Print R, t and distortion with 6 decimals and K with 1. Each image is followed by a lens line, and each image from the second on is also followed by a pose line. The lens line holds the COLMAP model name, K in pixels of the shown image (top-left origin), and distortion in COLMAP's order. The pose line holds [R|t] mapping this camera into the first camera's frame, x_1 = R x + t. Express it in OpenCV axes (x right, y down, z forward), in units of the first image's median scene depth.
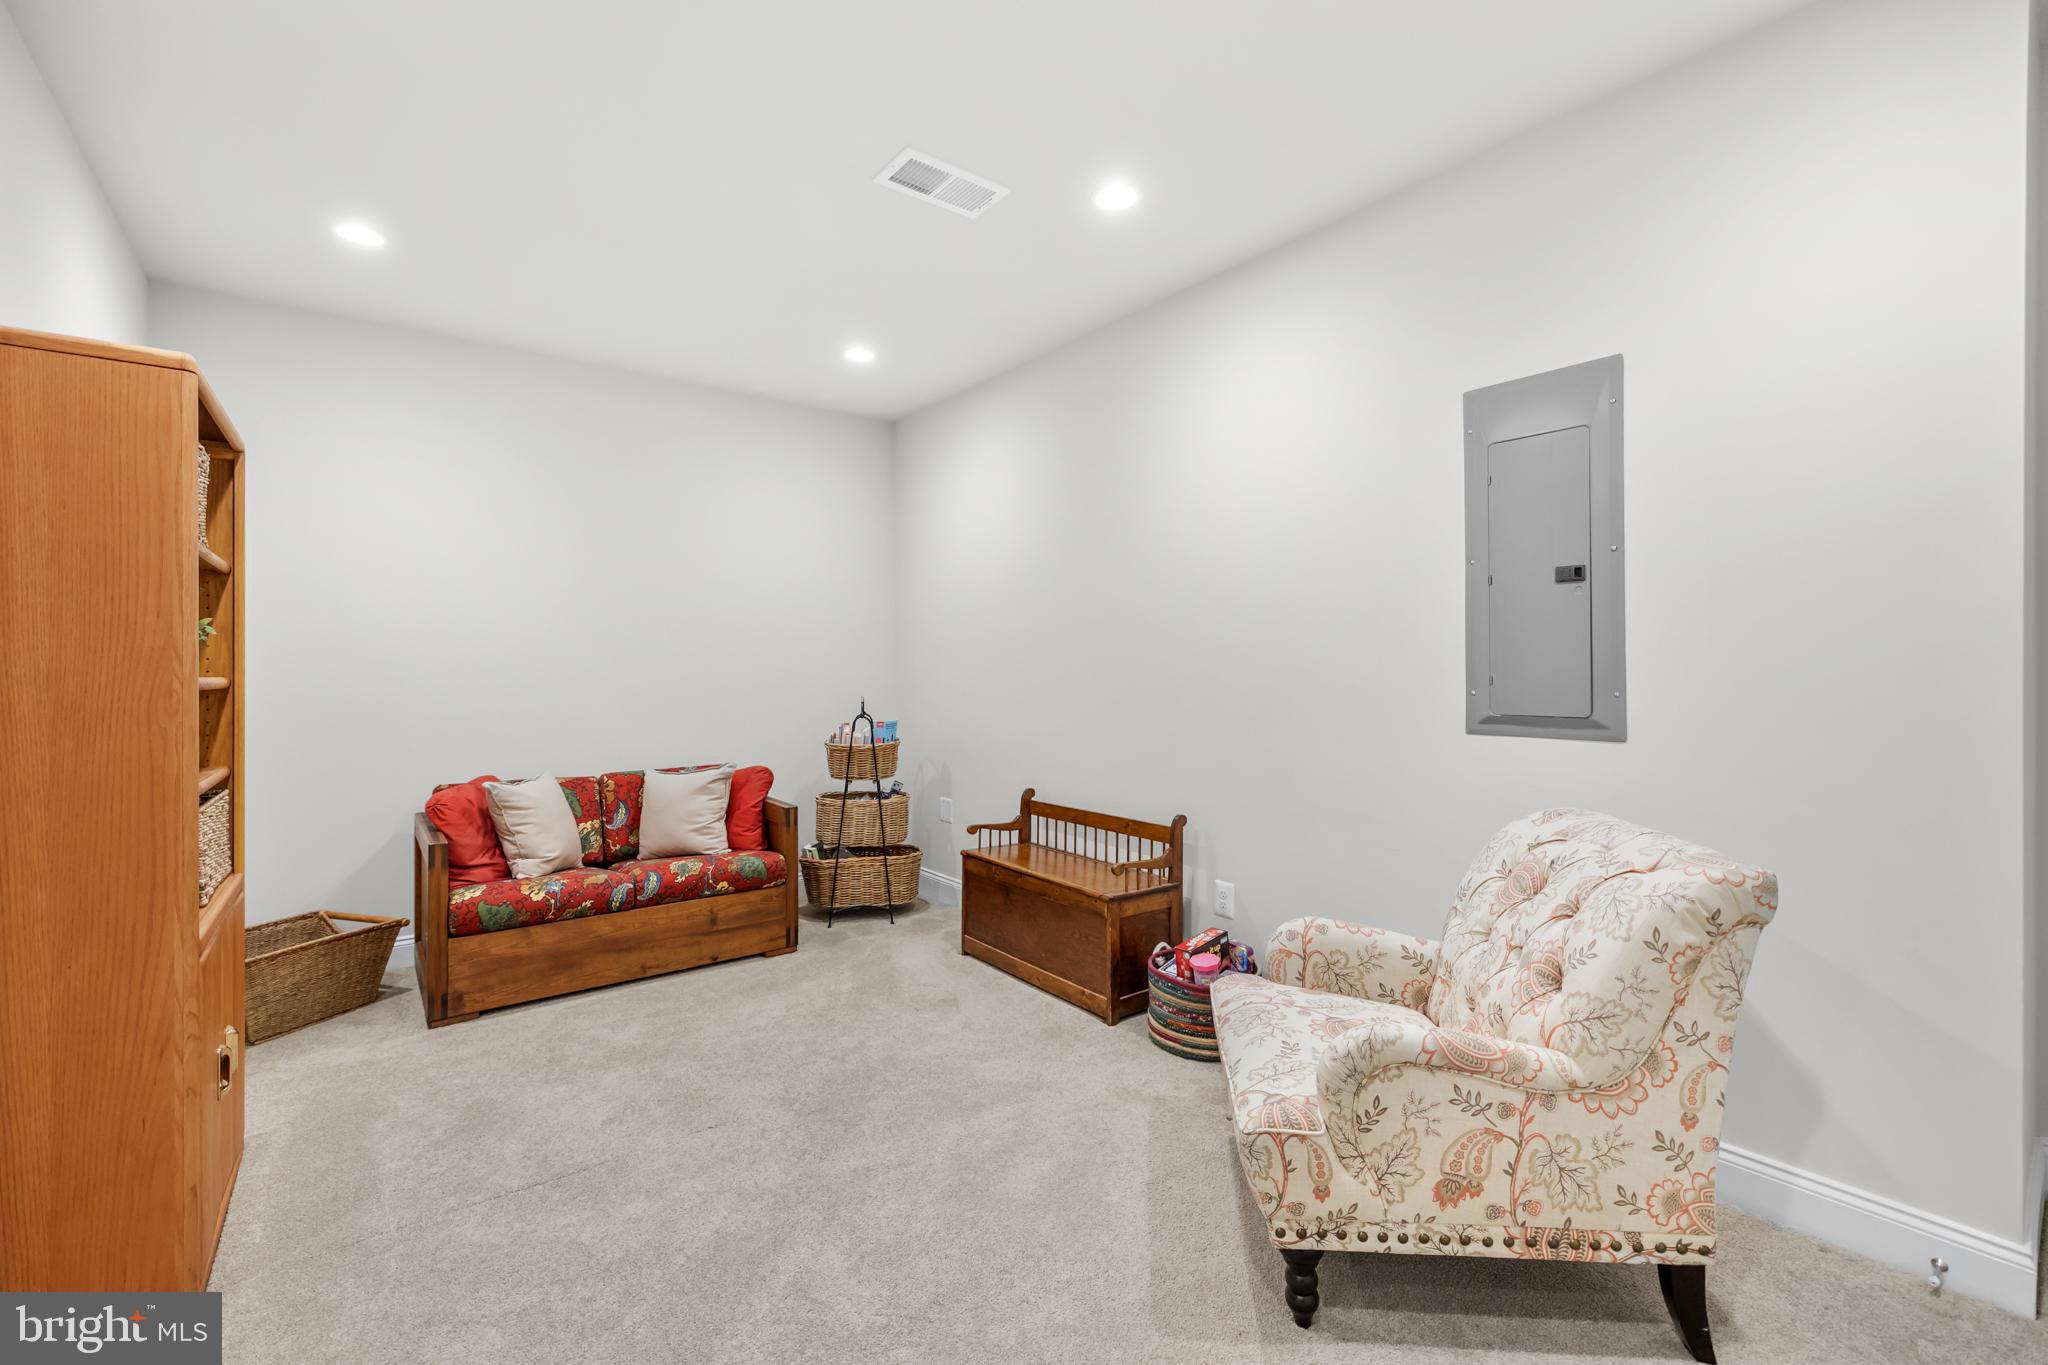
lens RADIAL K [[869.7, 0, 1028.4], [0, 869.7, 653.0], [0, 0, 1]] dist [0.000800, -0.000043]
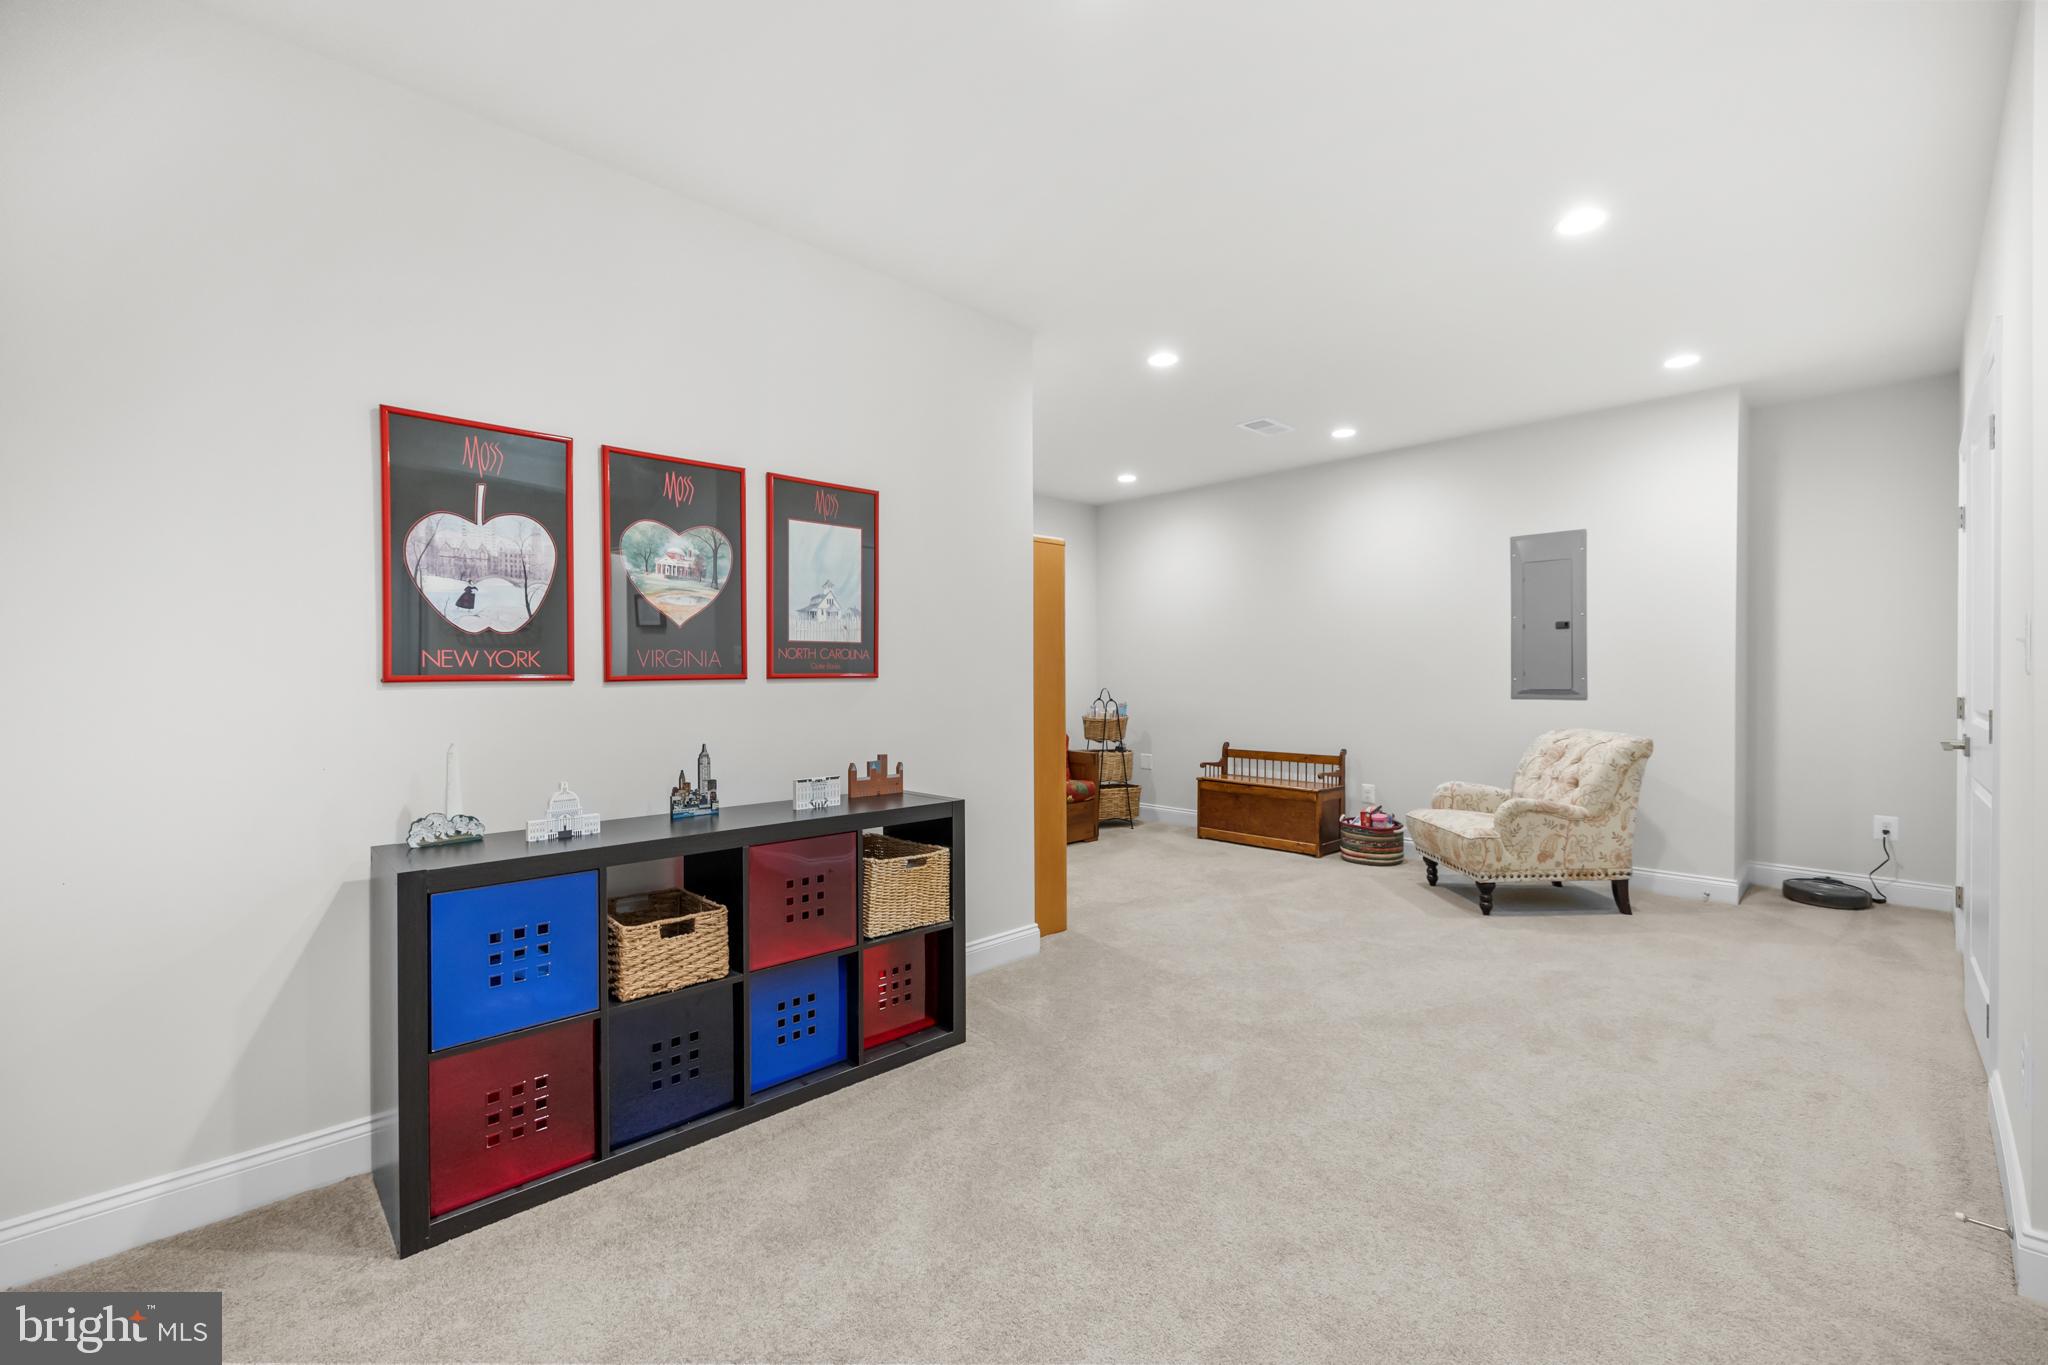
lens RADIAL K [[862.4, 0, 1024.7], [0, 862.4, 666.3], [0, 0, 1]] dist [0.000452, 0.000086]
pose [[0.994030, -0.001043, 0.109101, -1.363817], [0.000242, 0.999973, 0.007358, -0.002996], [-0.109106, -0.007288, 0.994003, -1.444121]]
